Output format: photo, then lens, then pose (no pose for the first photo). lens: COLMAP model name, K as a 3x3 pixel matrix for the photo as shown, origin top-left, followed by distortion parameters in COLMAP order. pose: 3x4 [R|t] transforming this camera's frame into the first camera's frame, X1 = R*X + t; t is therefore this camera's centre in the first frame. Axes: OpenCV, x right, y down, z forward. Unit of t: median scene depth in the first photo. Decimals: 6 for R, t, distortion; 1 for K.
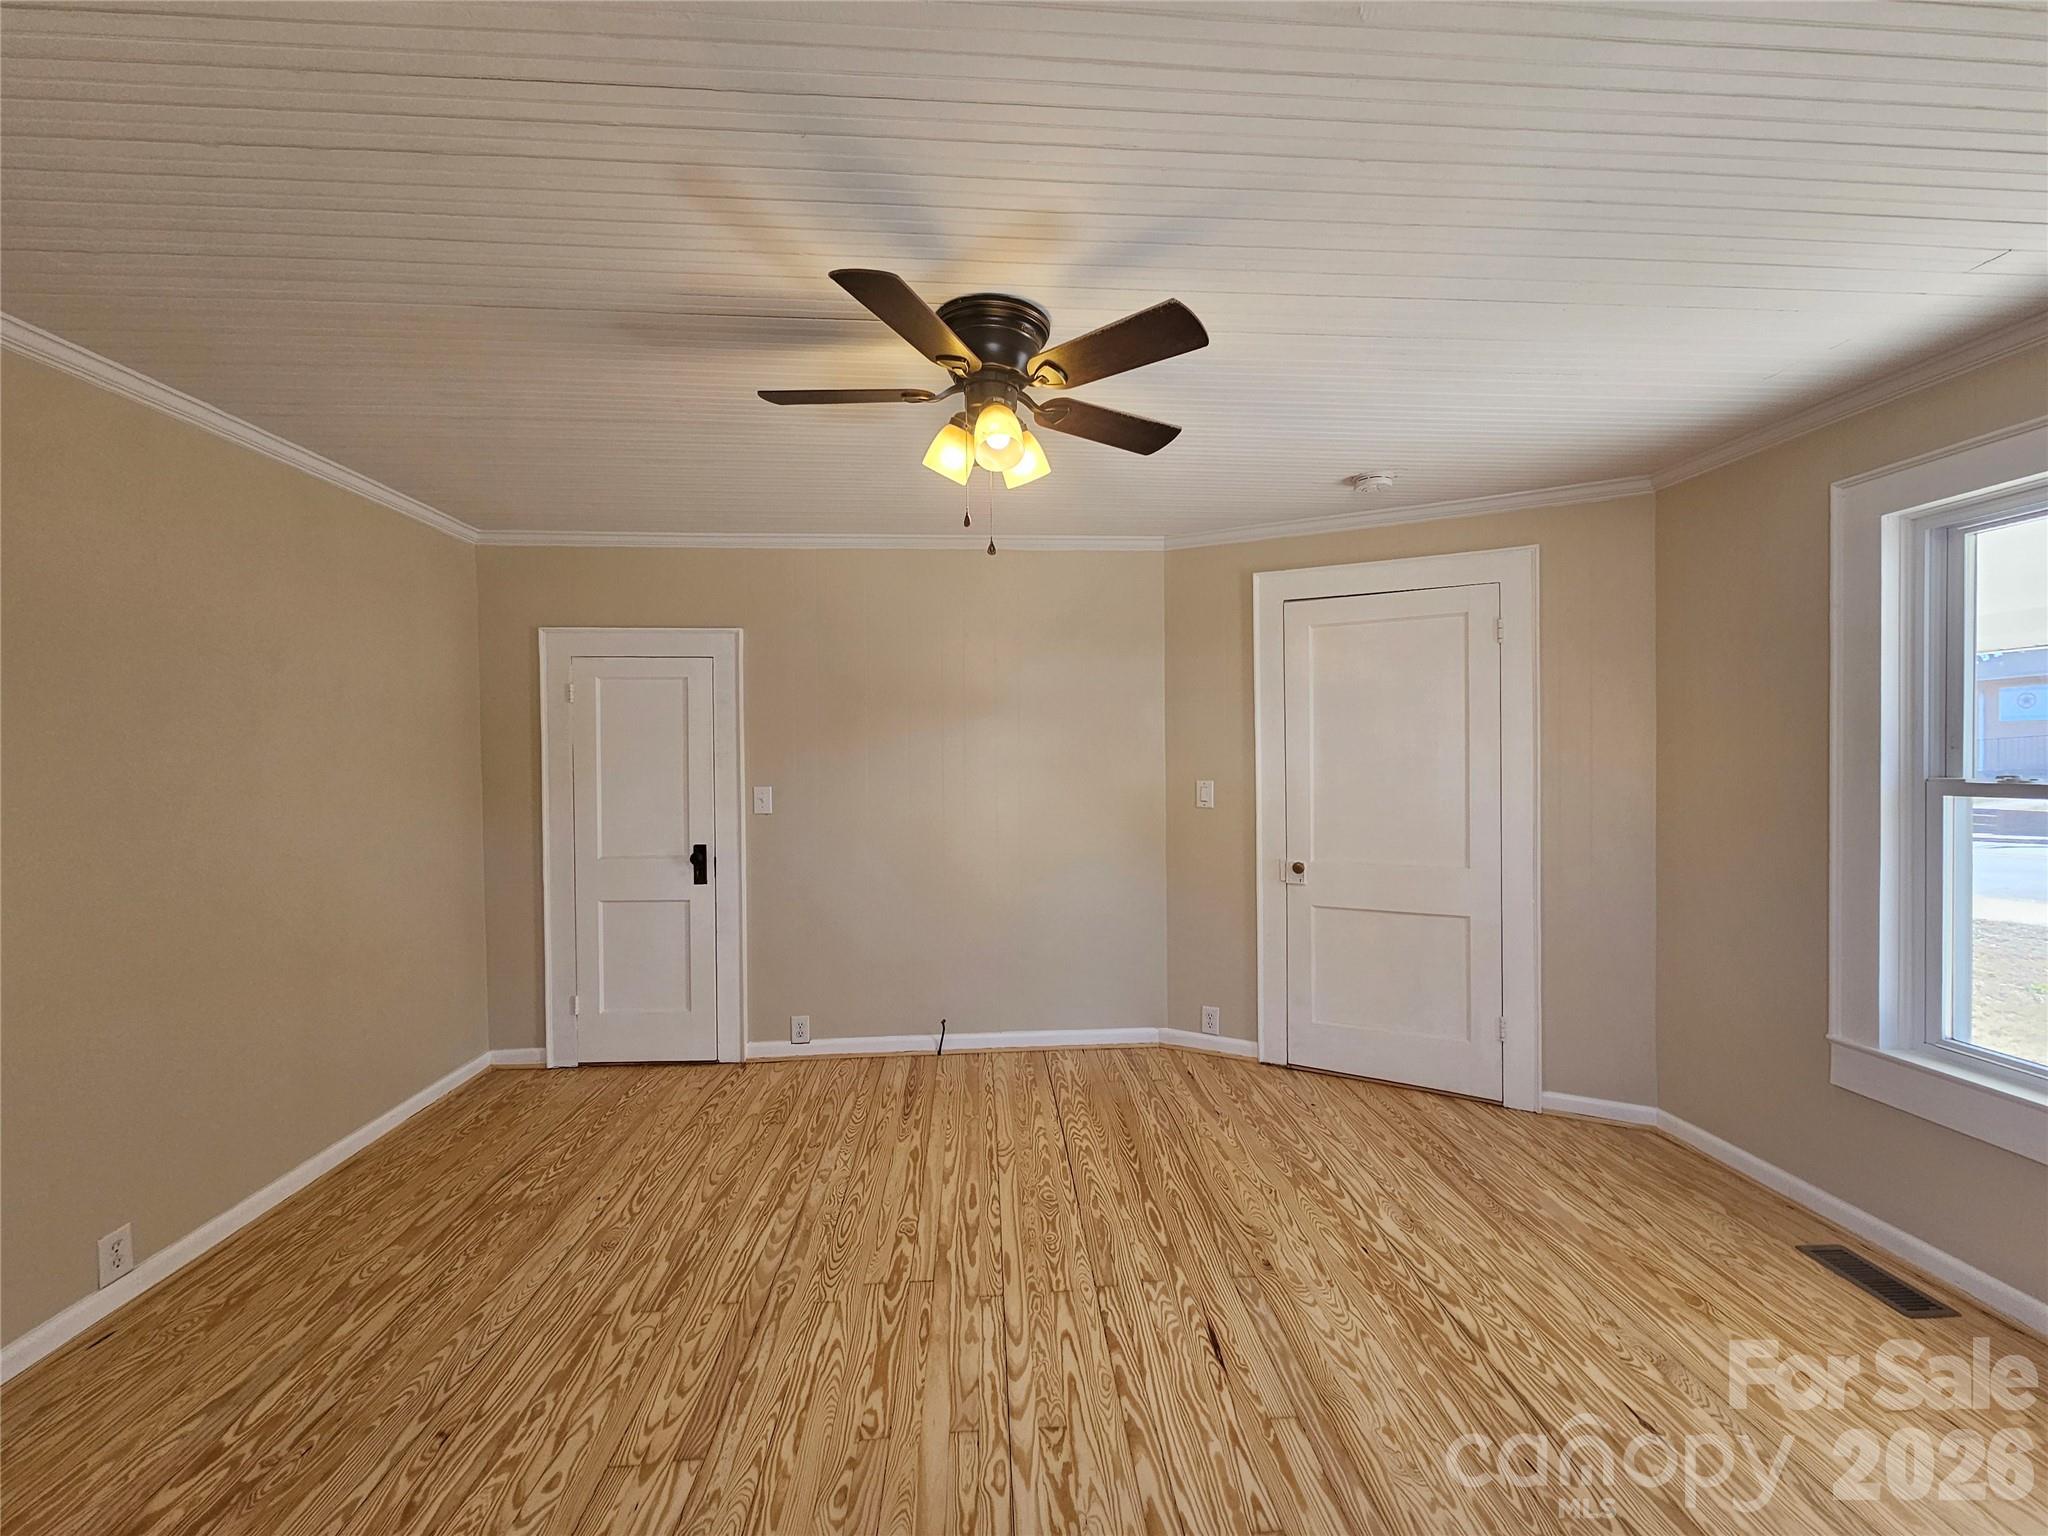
lens RADIAL K [[841.7, 0, 1034.4], [0, 841.7, 771.5], [0, 0, 1]] dist [-0.007024, 0.004098]
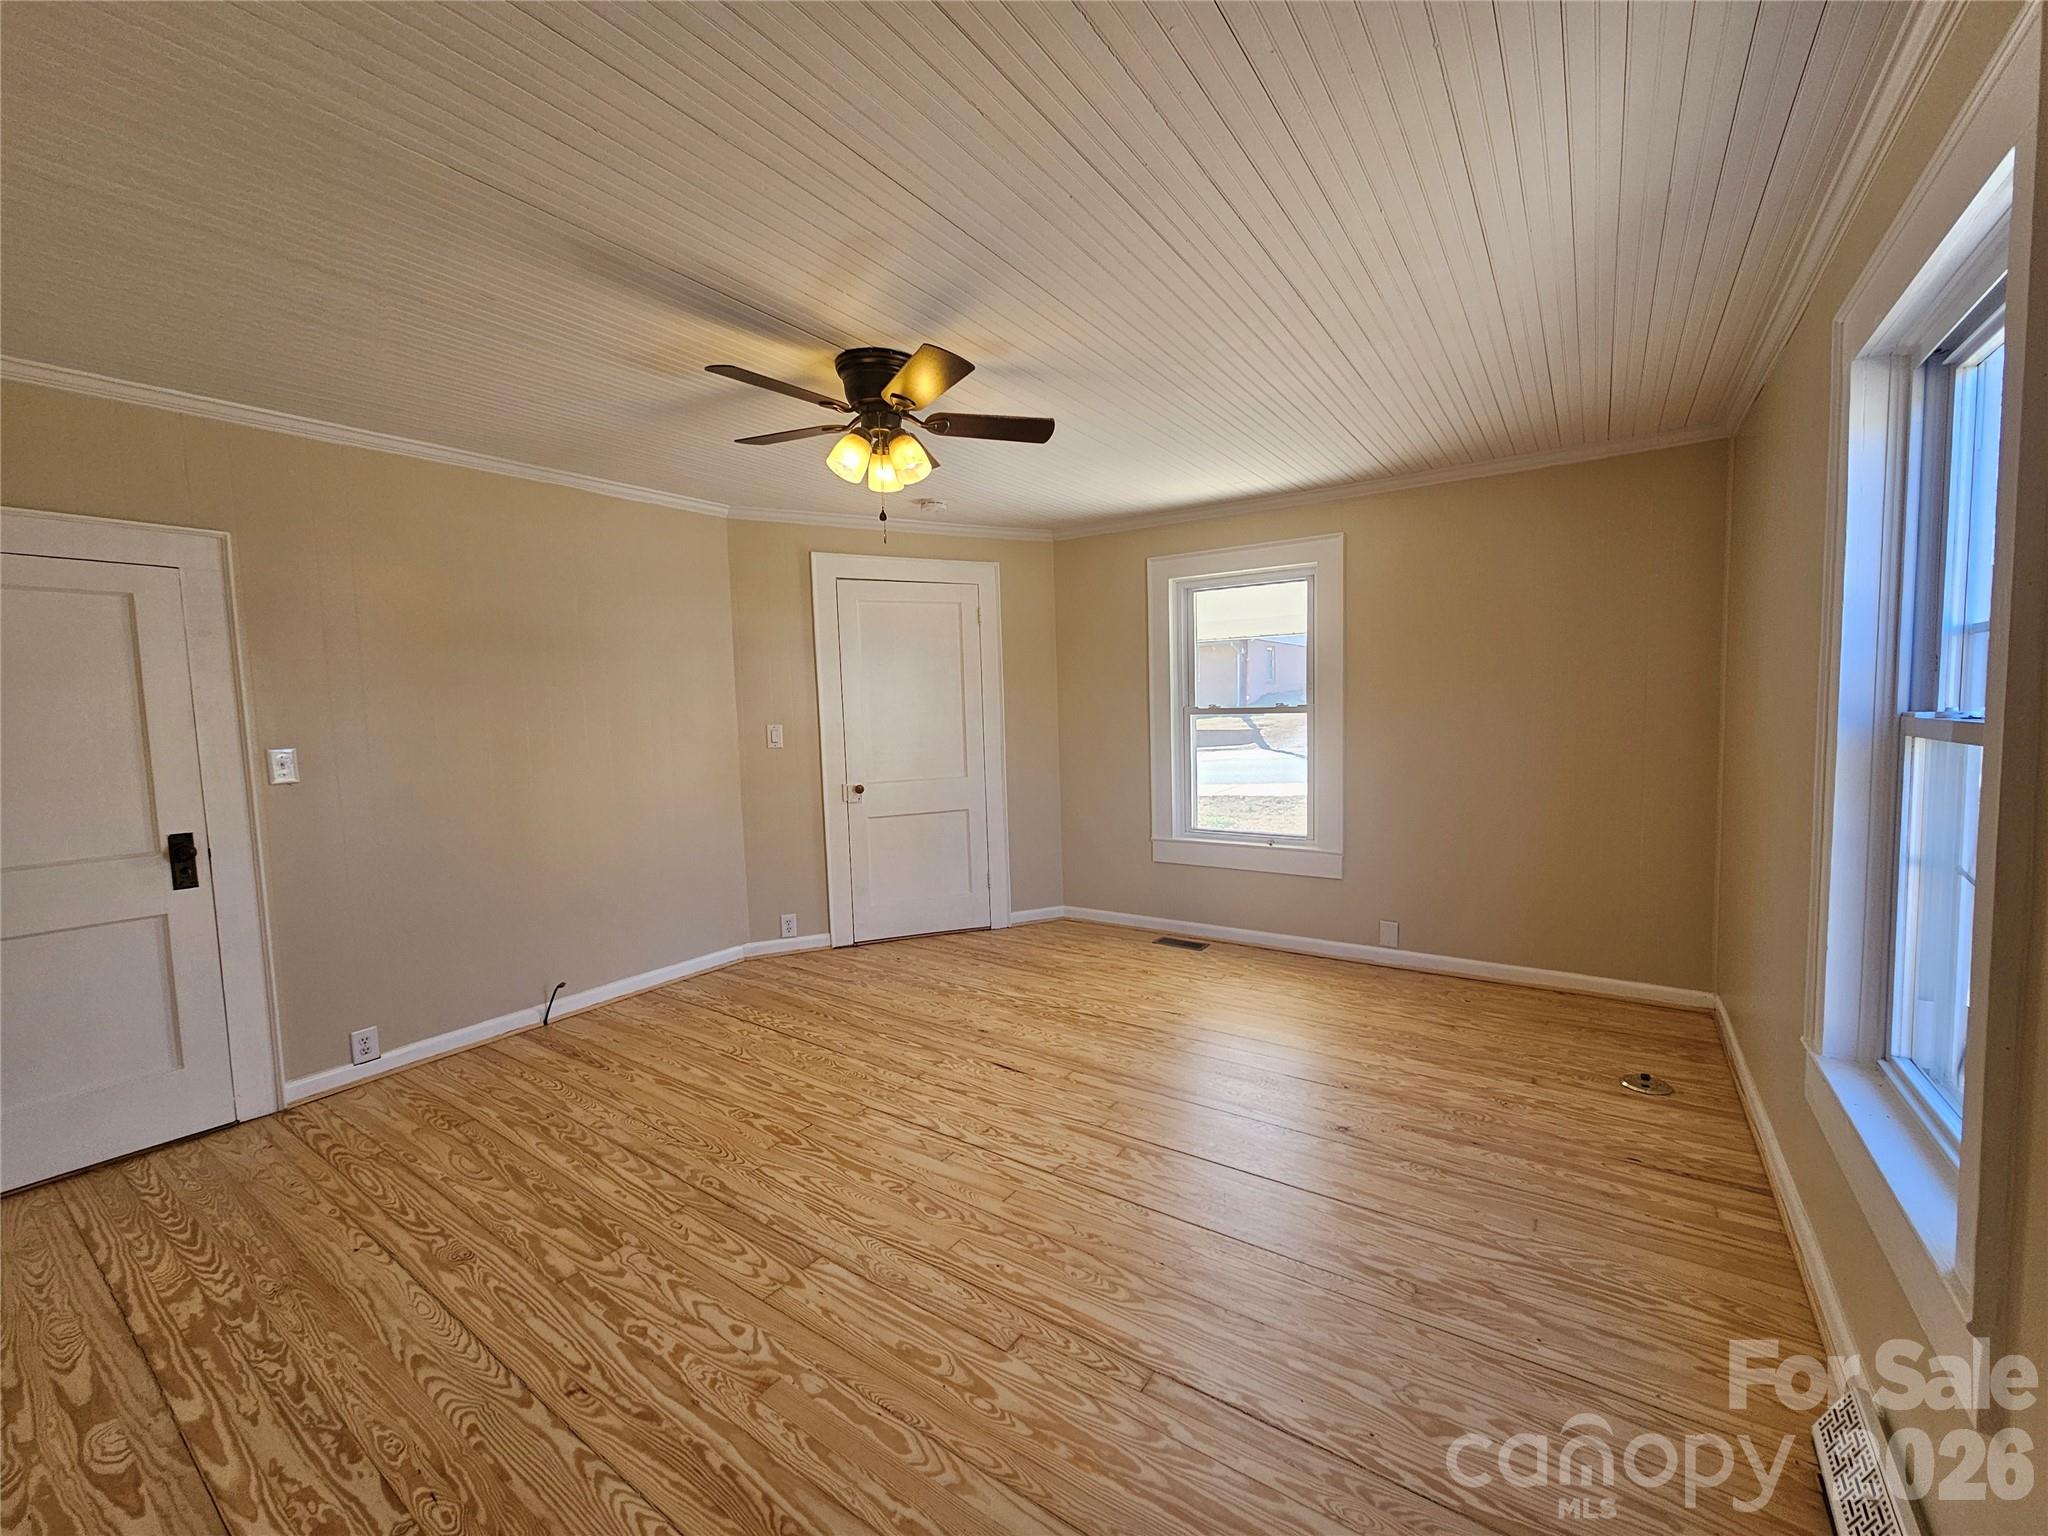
lens RADIAL K [[841.7, 0, 1034.4], [0, 841.7, 771.5], [0, 0, 1]] dist [-0.007024, 0.004098]
pose [[0.612945, -0.070657, 0.786960, -0.597437], [0.034407, 0.997436, 0.062755, 0.017359], [-0.789376, -0.011389, 0.613804, -0.004729]]
